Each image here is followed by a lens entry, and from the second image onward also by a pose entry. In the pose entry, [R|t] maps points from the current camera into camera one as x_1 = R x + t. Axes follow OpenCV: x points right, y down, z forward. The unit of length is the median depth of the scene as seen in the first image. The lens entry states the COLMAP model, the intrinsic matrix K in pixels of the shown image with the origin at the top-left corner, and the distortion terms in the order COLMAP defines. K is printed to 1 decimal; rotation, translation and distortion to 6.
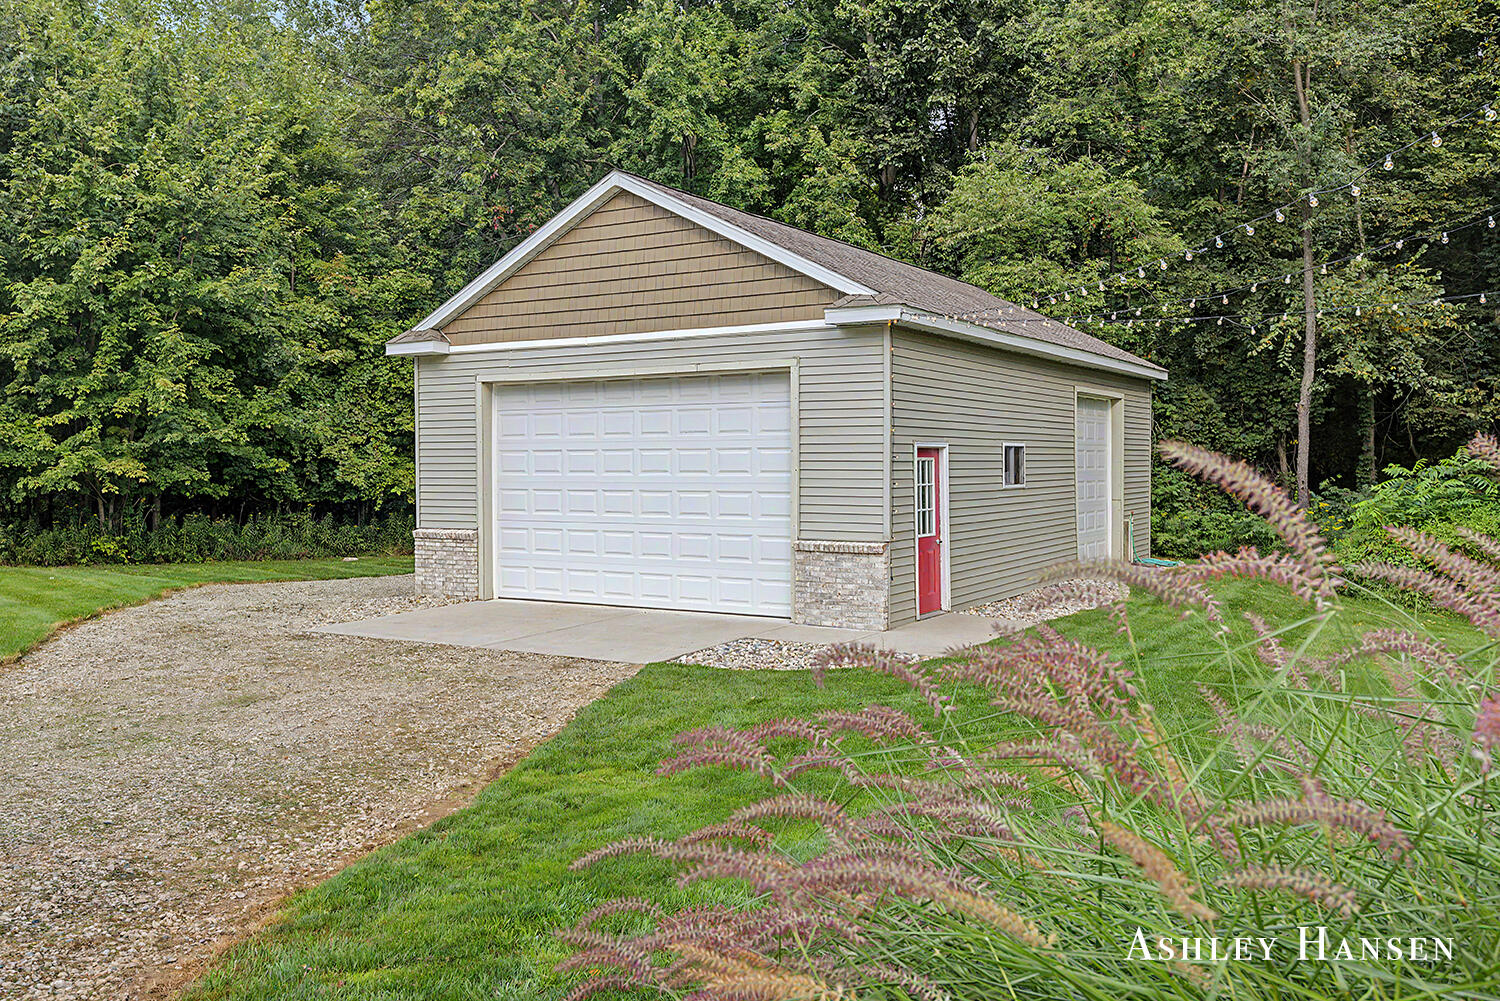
lens RADIAL K [[1267.2, 0, 747.7], [0, 1267.2, 495.7], [0, 0, 1]] dist [0.006490, 0.001785]
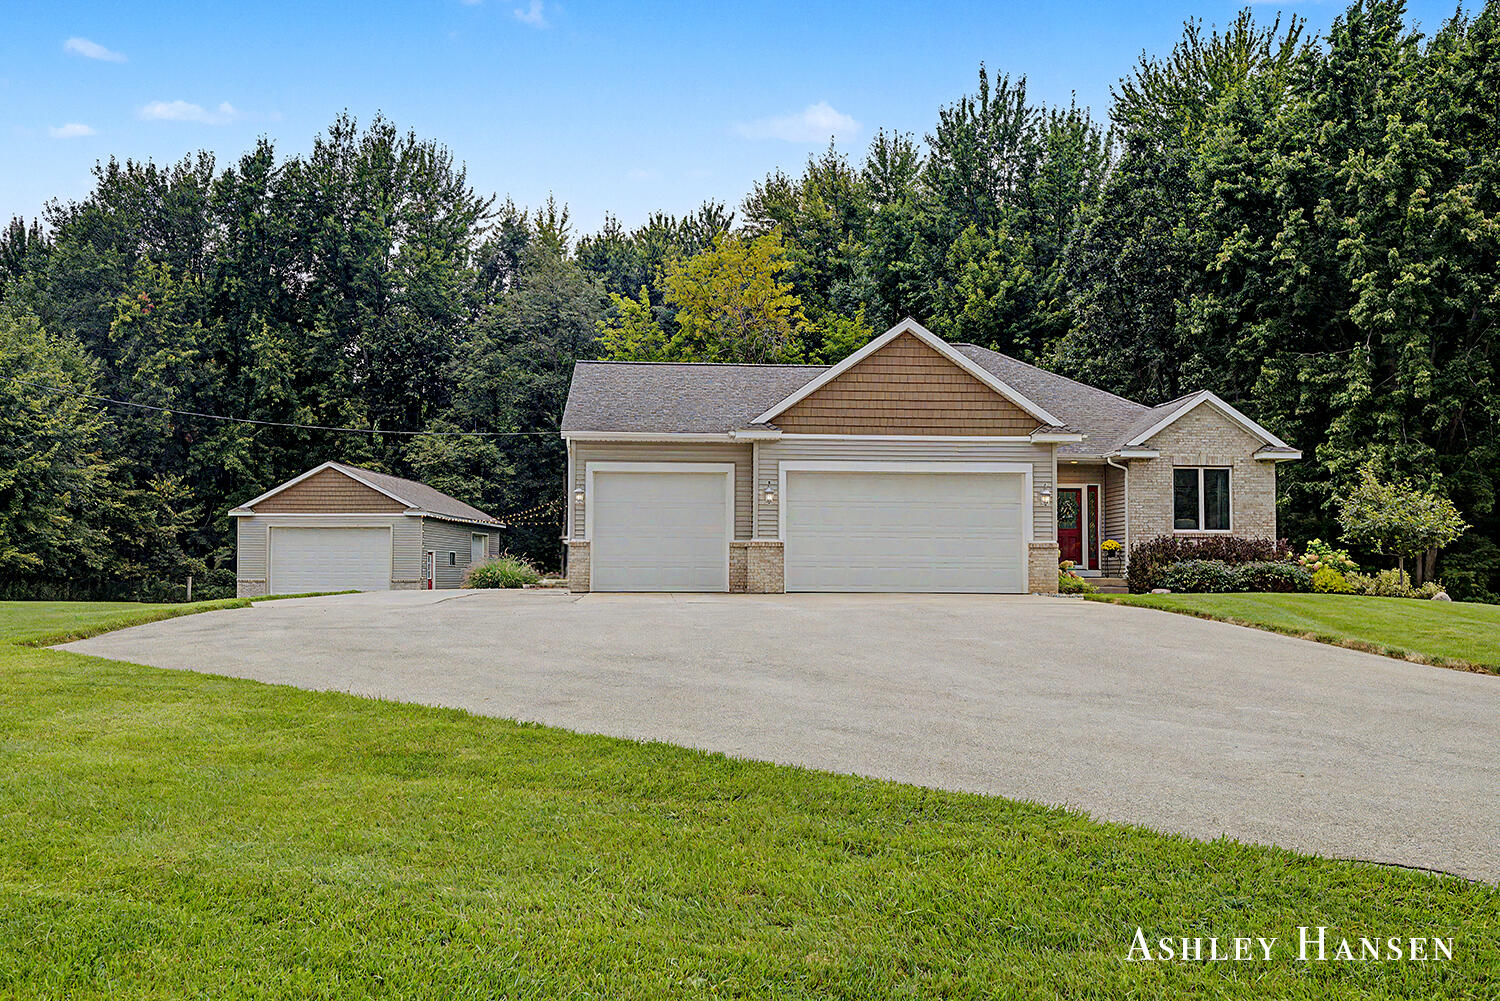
lens RADIAL K [[1258.4, 0, 749.3], [0, 1258.4, 500.0], [0, 0, 1]] dist [-0.003103, 0.001203]
pose [[0.881945, 0.037344, 0.469871, -0.371656], [0.004277, 0.996182, -0.087200, 0.064137], [-0.471333, 0.078915, 0.878418, -1.263247]]
